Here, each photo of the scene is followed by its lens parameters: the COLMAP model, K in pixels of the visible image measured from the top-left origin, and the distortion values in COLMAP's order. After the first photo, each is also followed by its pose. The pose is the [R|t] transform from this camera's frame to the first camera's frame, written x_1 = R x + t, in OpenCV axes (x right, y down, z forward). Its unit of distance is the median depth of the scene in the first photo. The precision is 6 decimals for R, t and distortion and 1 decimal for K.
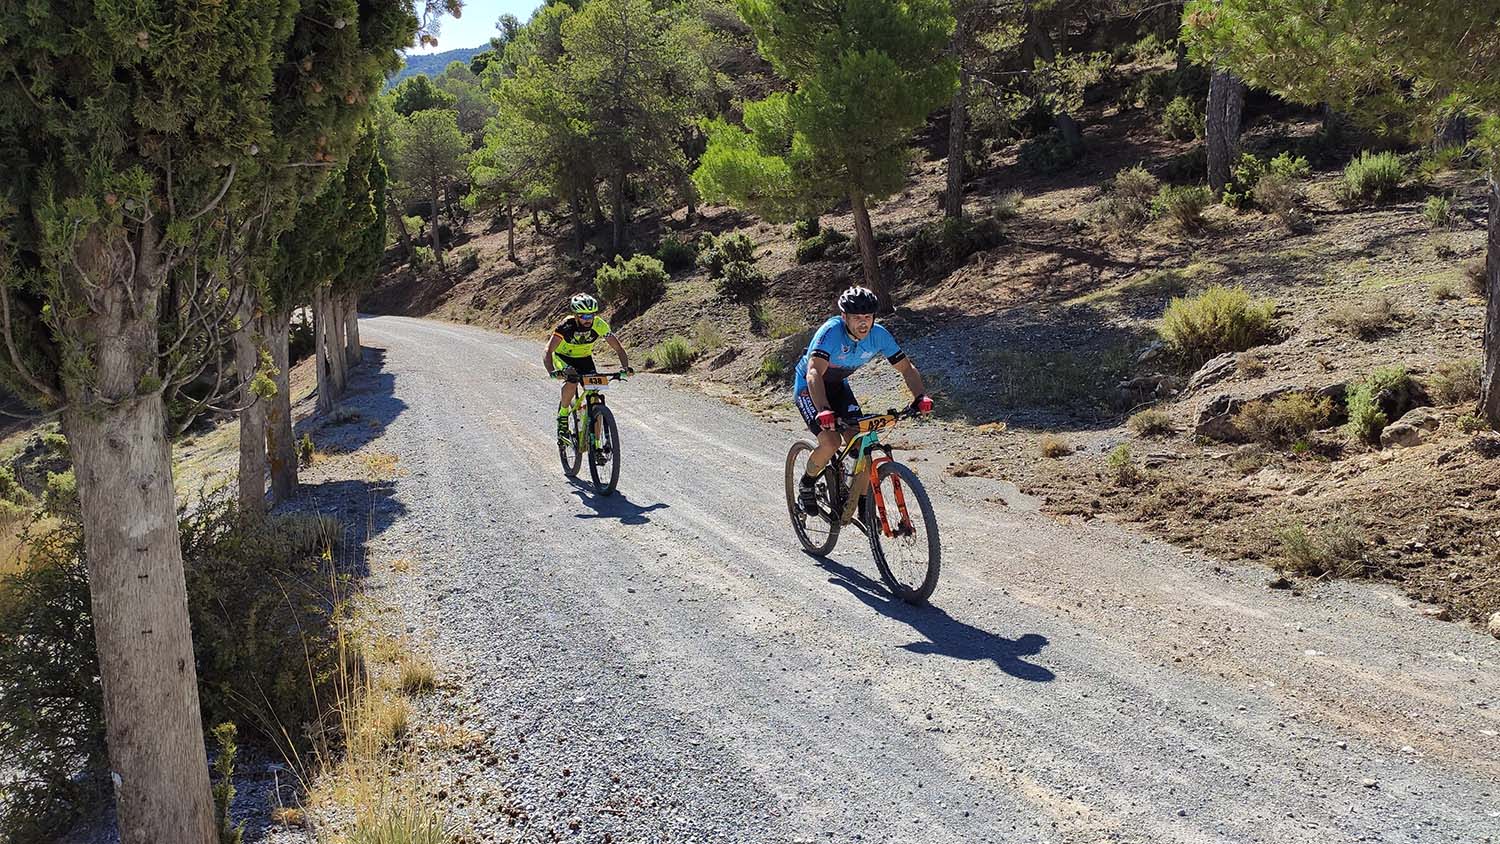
lens RADIAL K [[1122.9, 0, 758.3], [0, 1122.9, 412.6], [0, 0, 1]] dist [0.092971, -0.142095]
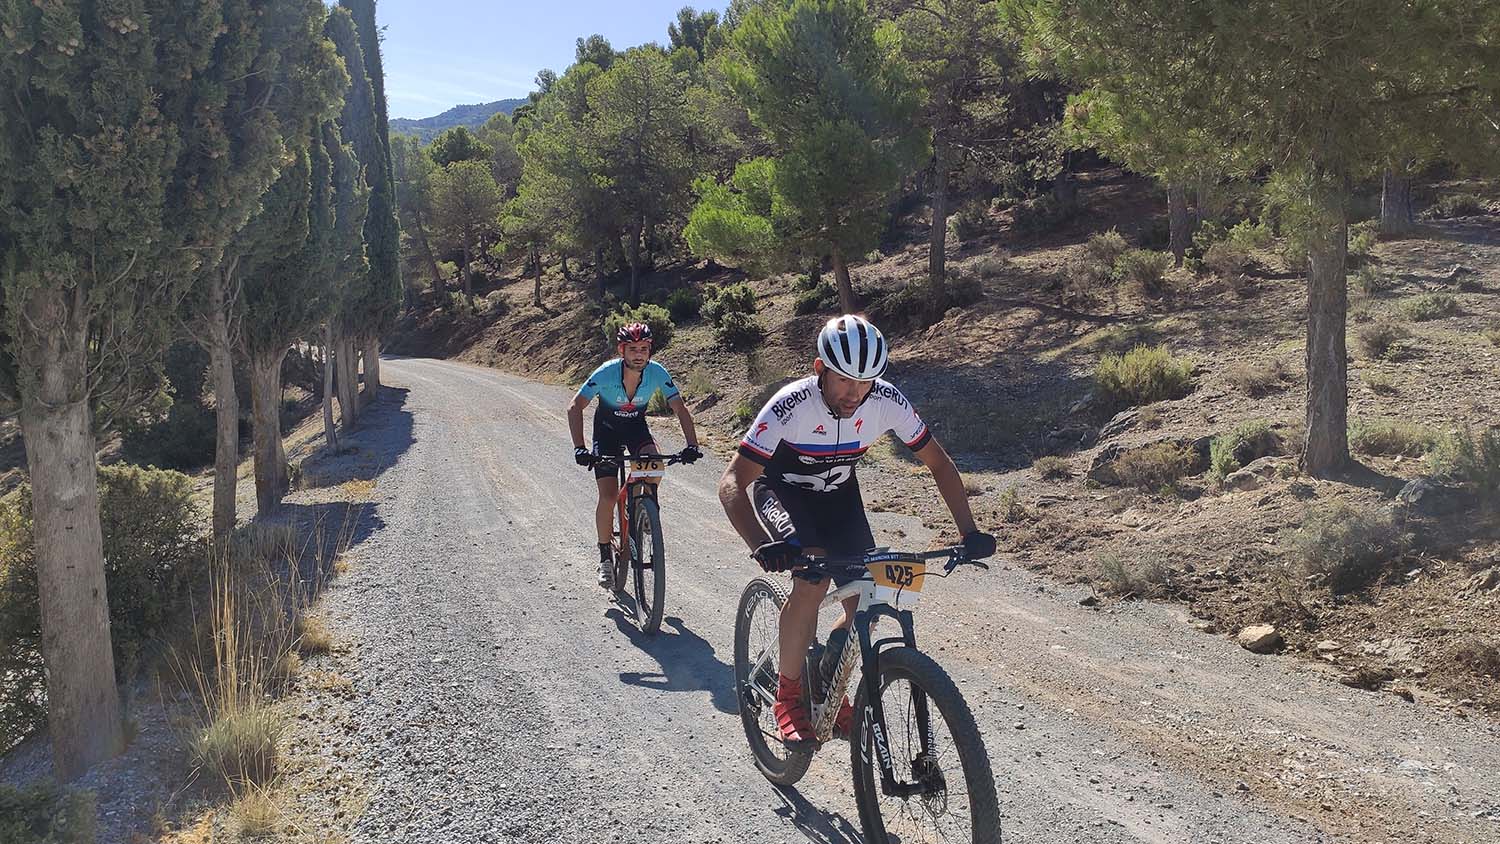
lens RADIAL K [[1122.9, 0, 759.9], [0, 1122.9, 412.2], [0, 0, 1]] dist [0.092971, -0.142095]
pose [[0.999326, 0.022541, -0.028986, 0.098977], [-0.023785, 0.998778, -0.043332, 0.010091], [0.027974, 0.043992, 0.998640, -0.112796]]
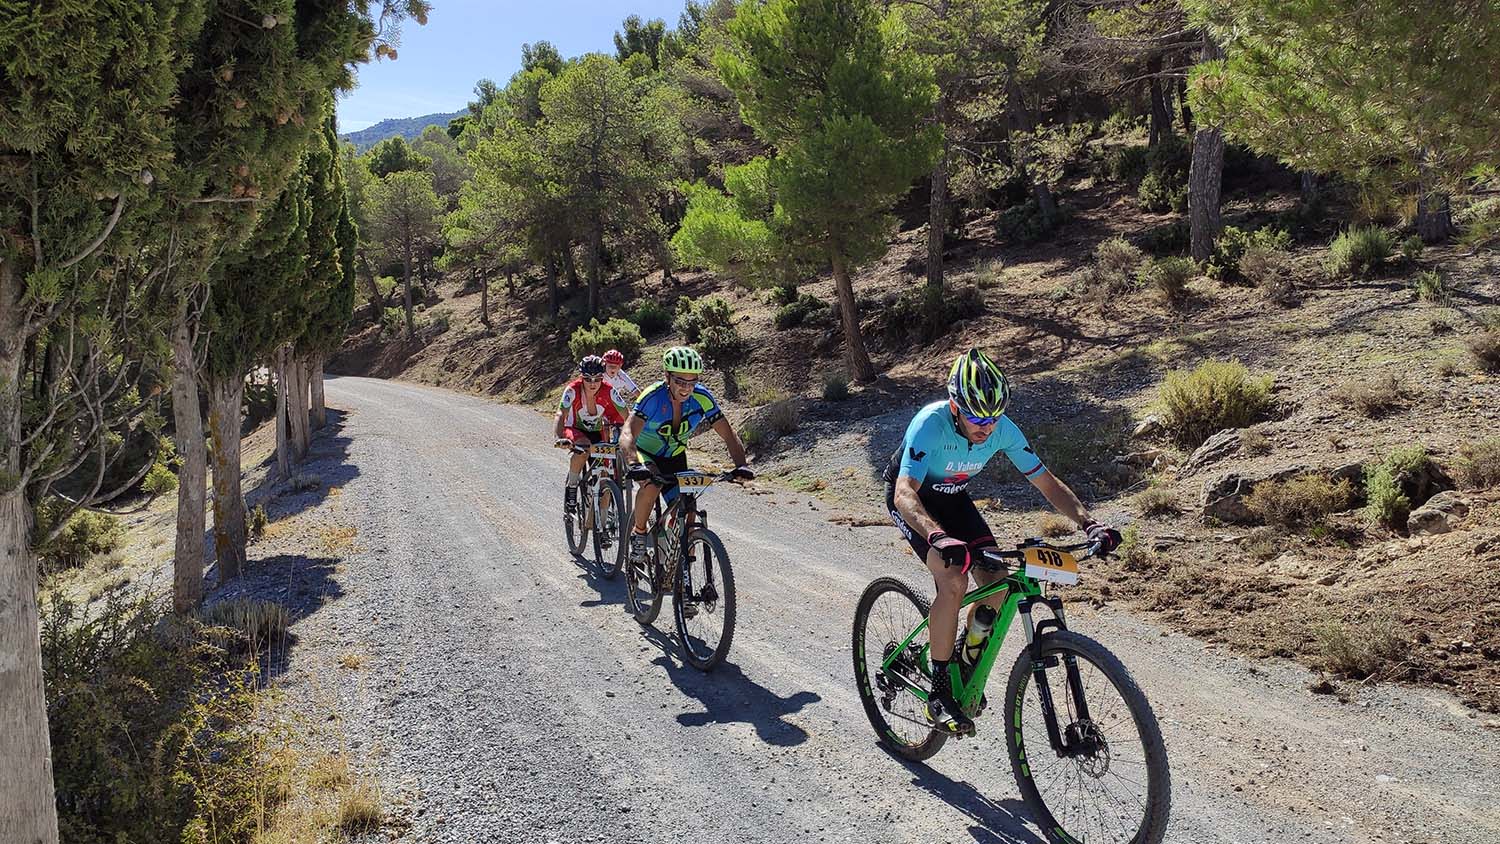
lens RADIAL K [[1122.9, 0, 759.8], [0, 1122.9, 414.6], [0, 0, 1]] dist [0.092971, -0.142095]
pose [[0.999578, 0.011588, 0.026642, -0.012769], [-0.010098, 0.998413, -0.055409, -0.008537], [-0.027242, 0.055117, 0.998108, 0.057732]]
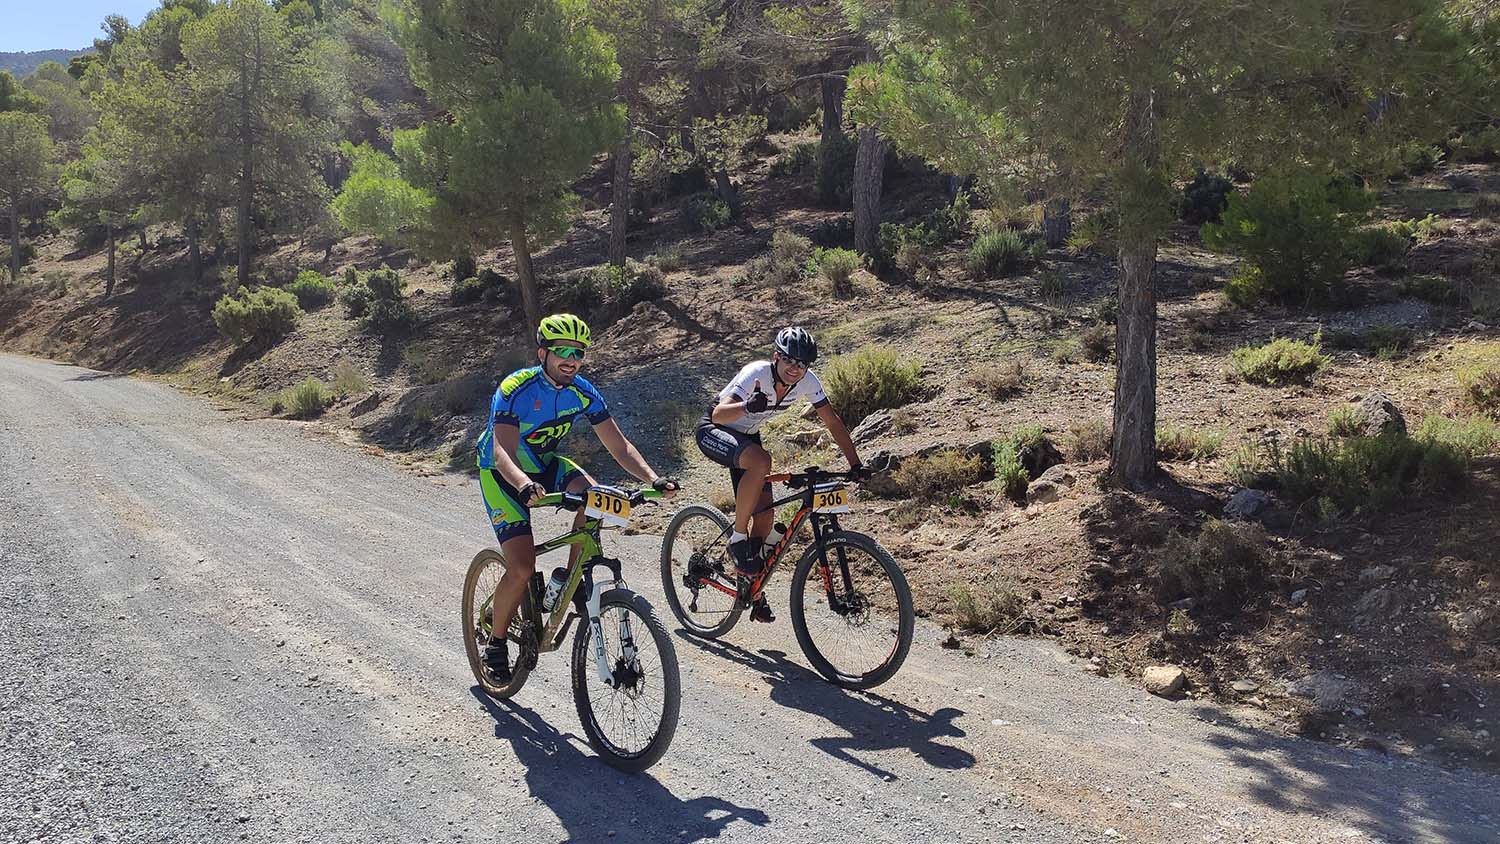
lens RADIAL K [[1122.9, 0, 762.0], [0, 1122.9, 413.9], [0, 0, 1]] dist [0.092971, -0.142095]
pose [[0.953849, 0.015060, 0.299909, -0.001026], [-0.002575, 0.999115, -0.041980, -0.005979], [-0.300276, 0.039271, 0.953044, 0.063170]]
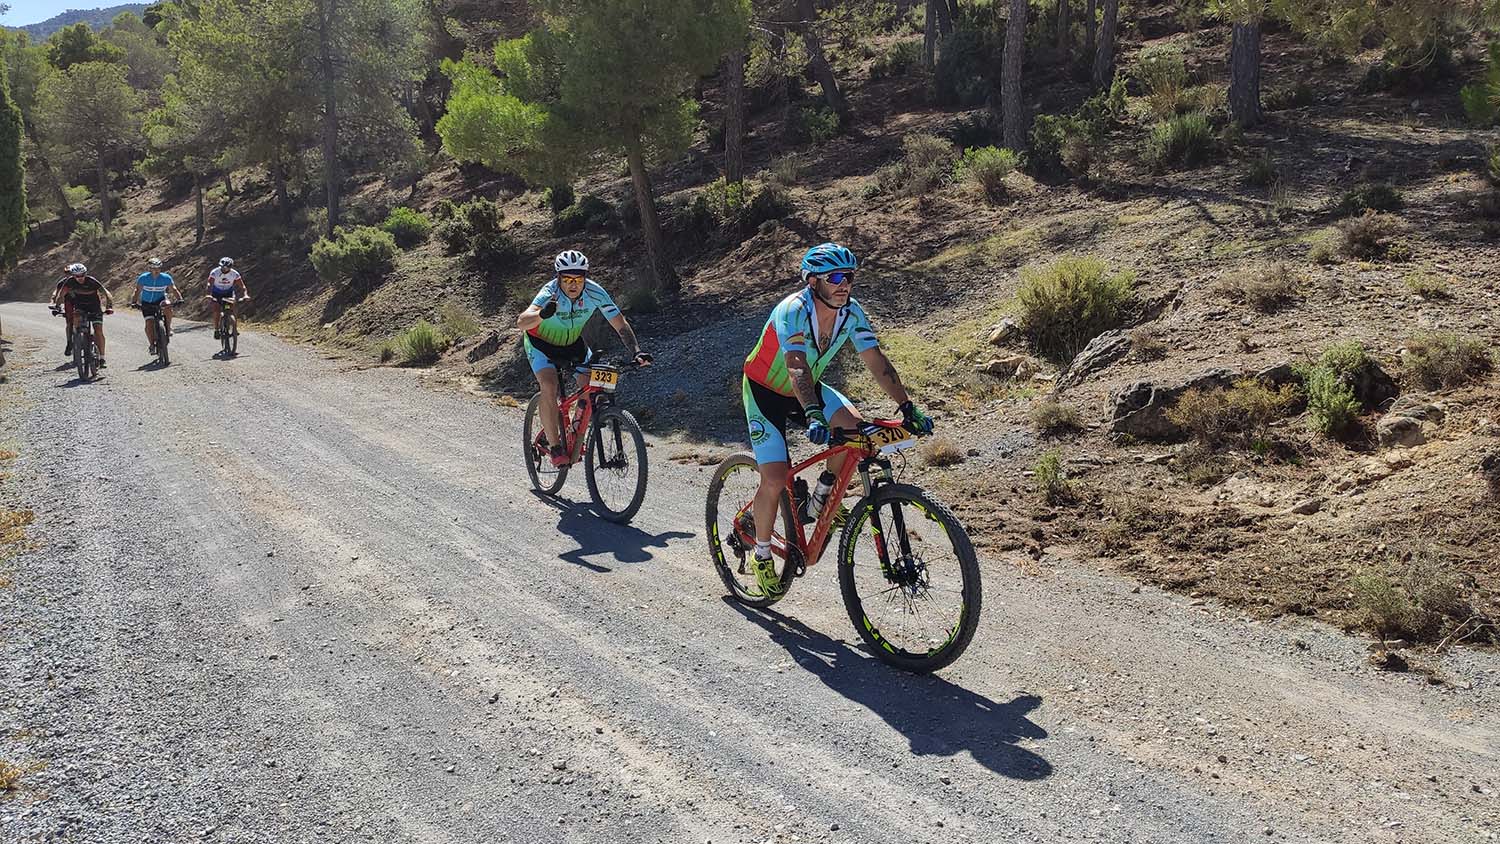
lens RADIAL K [[1122.9, 0, 762.4], [0, 1122.9, 425.1], [0, 0, 1]] dist [0.092971, -0.142095]
pose [[0.971620, -0.045222, 0.232185, -0.054964], [0.037950, 0.998642, 0.035696, -0.025144], [-0.233484, -0.025871, 0.972016, 0.263837]]
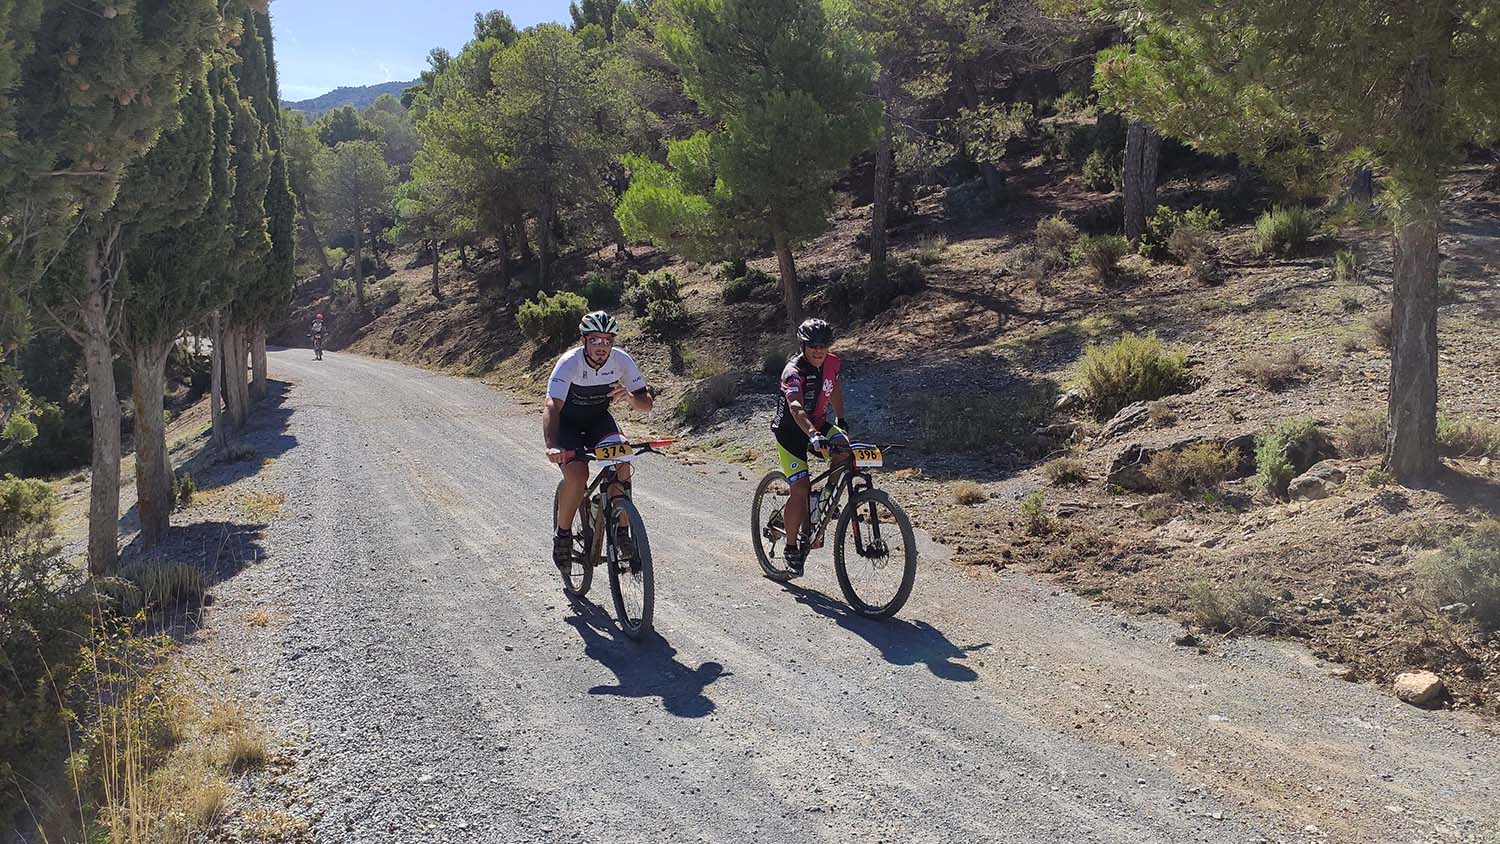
lens RADIAL K [[1122.9, 0, 759.5], [0, 1122.9, 416.1], [0, 0, 1]] dist [0.092971, -0.142095]
pose [[0.998013, 0.014440, 0.061329, 0.020492], [-0.012442, 0.999383, -0.032832, -0.003255], [-0.061765, 0.032004, 0.997577, 0.030807]]
